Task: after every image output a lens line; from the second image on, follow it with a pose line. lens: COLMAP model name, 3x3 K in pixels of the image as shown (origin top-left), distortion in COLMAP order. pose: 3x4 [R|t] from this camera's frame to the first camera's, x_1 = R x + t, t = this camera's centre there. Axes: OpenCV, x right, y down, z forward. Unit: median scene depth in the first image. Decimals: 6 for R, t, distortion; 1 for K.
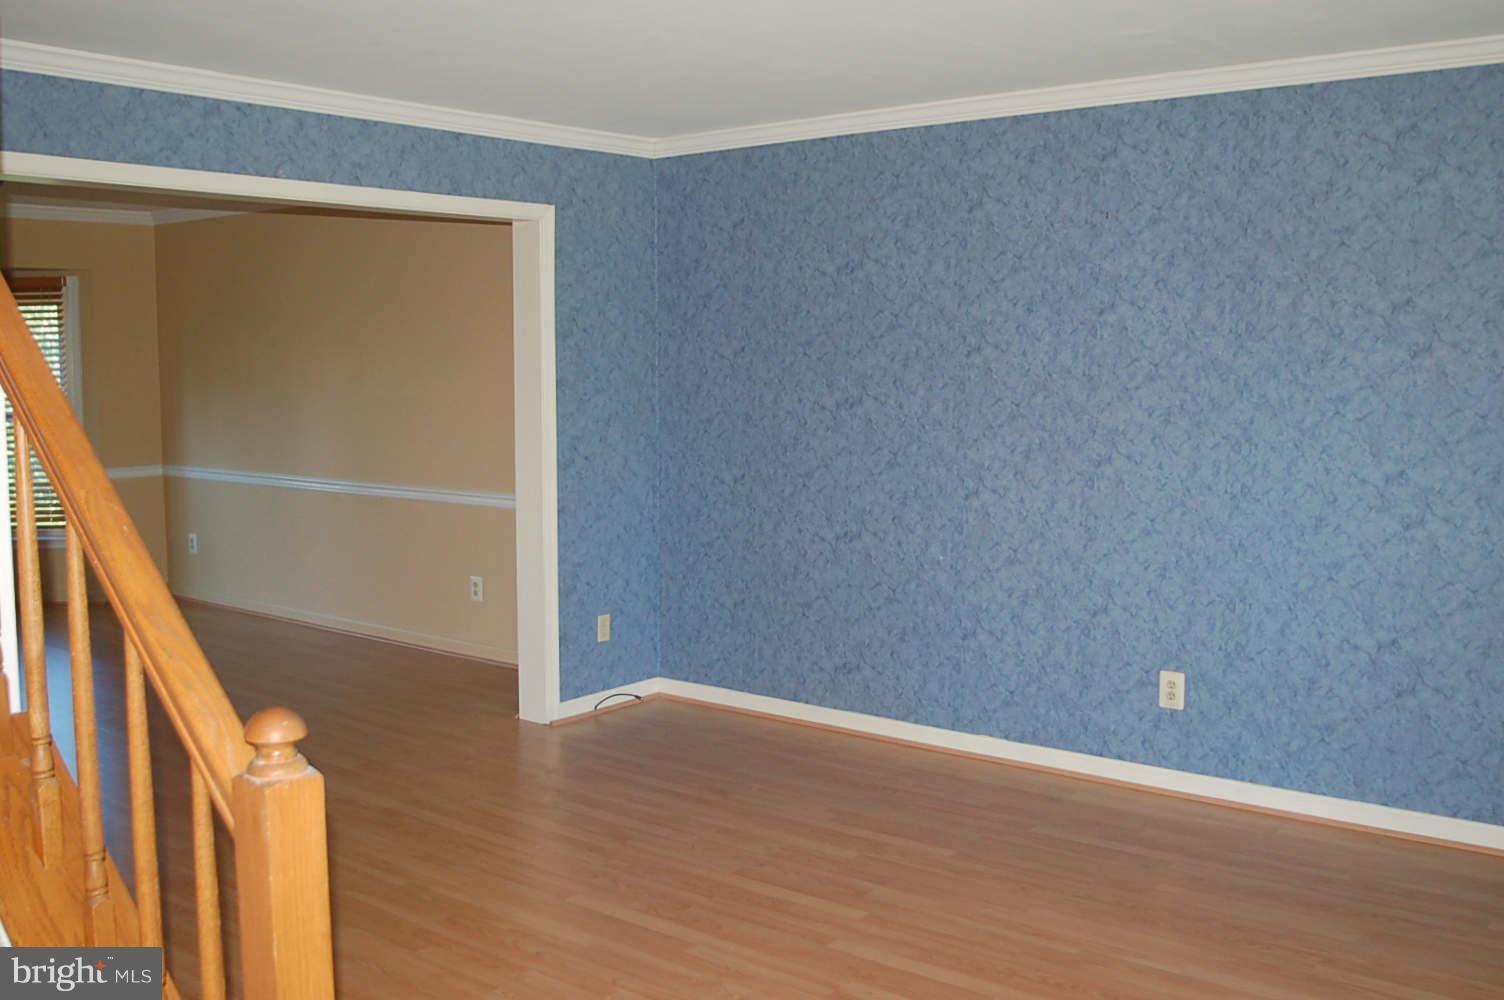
lens RADIAL K [[1442.6, 0, 752.8], [0, 1442.6, 498.7], [0, 0, 1]] dist [-0.079032, 0.000000]
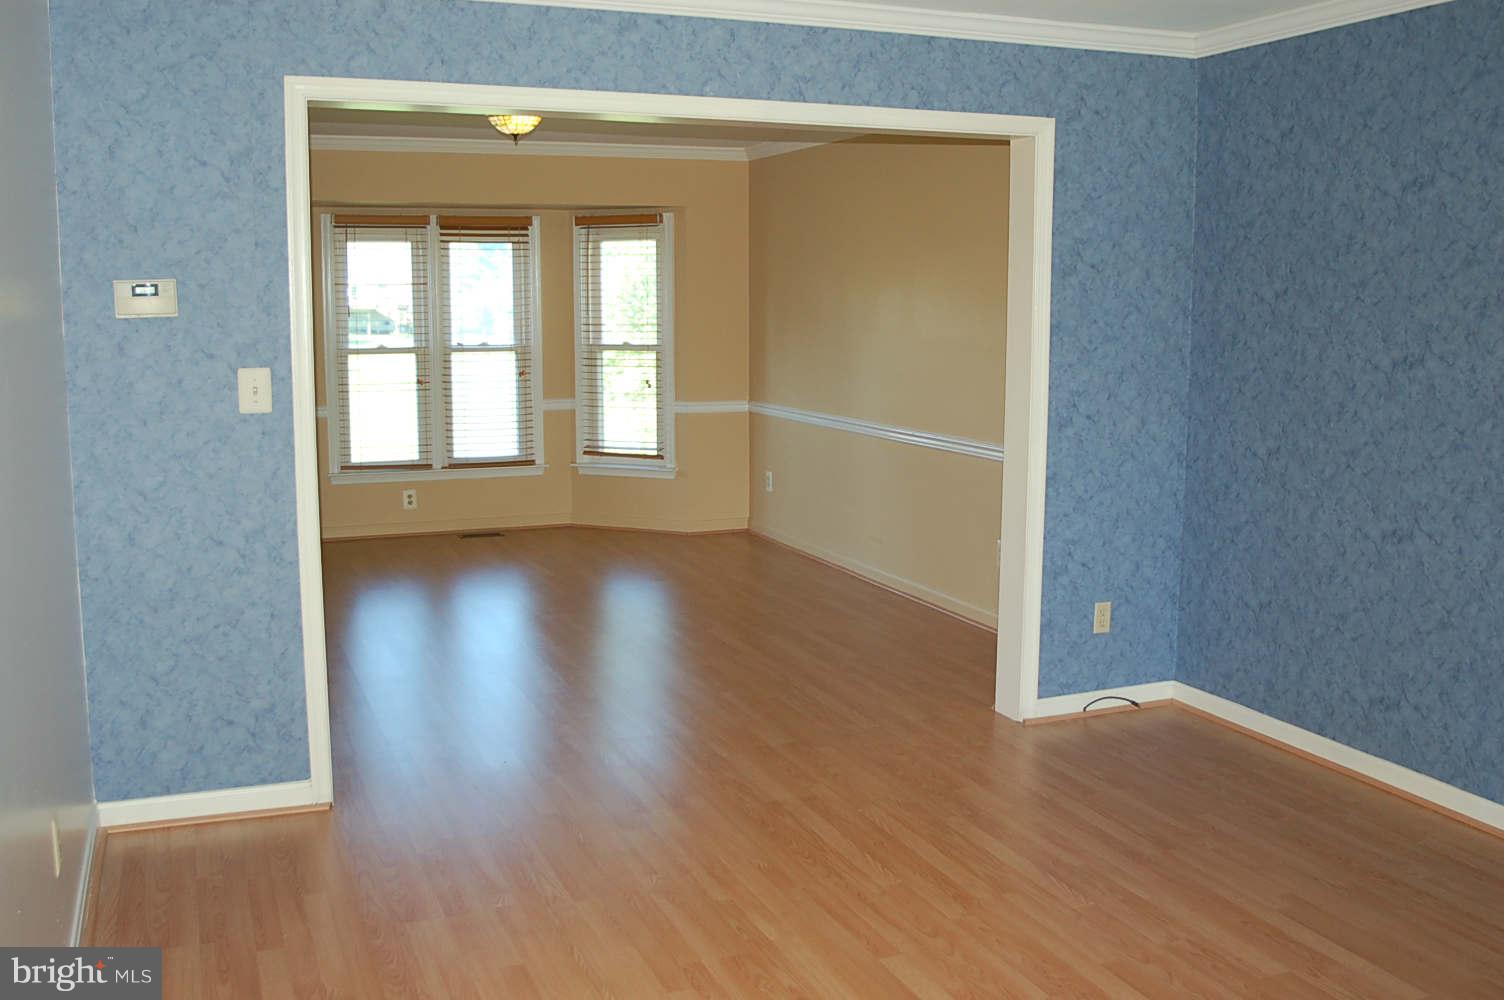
lens RADIAL K [[1442.6, 0, 755.8], [0, 1442.6, 500.8], [0, 0, 1]] dist [-0.079032, 0.000000]
pose [[0.880523, 0.070909, -0.468669, 0.114648], [-0.050801, 0.997170, 0.055427, -0.016555], [0.471273, -0.024996, 0.881633, 0.164001]]
